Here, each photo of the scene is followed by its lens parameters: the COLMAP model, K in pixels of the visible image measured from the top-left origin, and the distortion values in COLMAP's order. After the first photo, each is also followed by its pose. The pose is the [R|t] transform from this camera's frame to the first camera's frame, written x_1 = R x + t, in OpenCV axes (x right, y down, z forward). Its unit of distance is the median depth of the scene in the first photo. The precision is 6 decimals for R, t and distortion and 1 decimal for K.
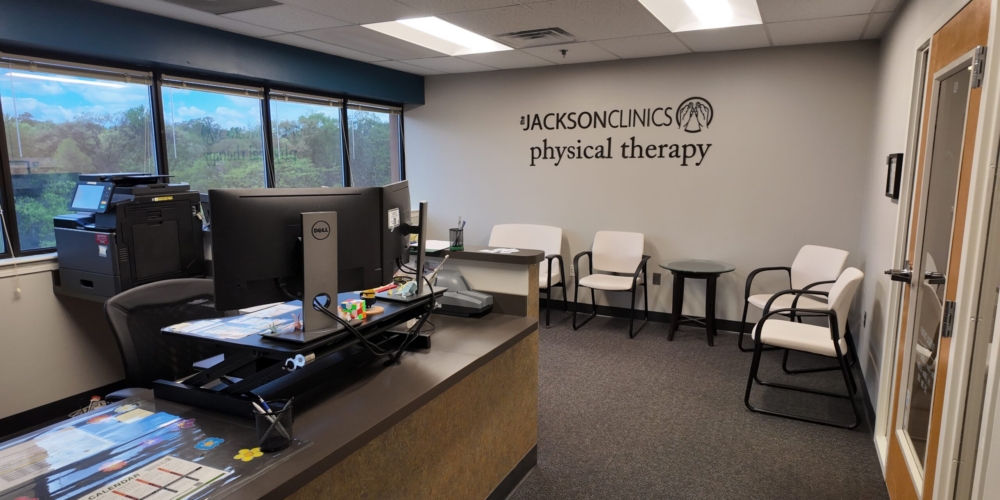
lens RADIAL K [[593.7, 0, 498.4], [0, 593.7, 252.9], [0, 0, 1]] dist [-0.023531, -0.001962]
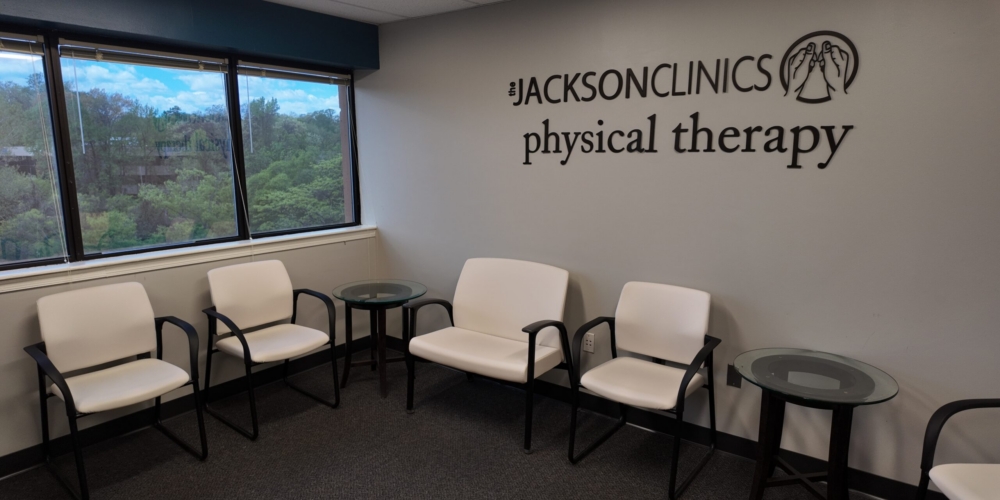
lens RADIAL K [[593.7, 0, 501.0], [0, 593.7, 245.4], [0, 0, 1]] dist [-0.023531, -0.001962]
pose [[0.982738, 0.031603, -0.182283, 0.151737], [-0.030919, 0.999500, 0.006592, -0.071990], [0.182400, -0.000842, 0.983224, 0.428866]]
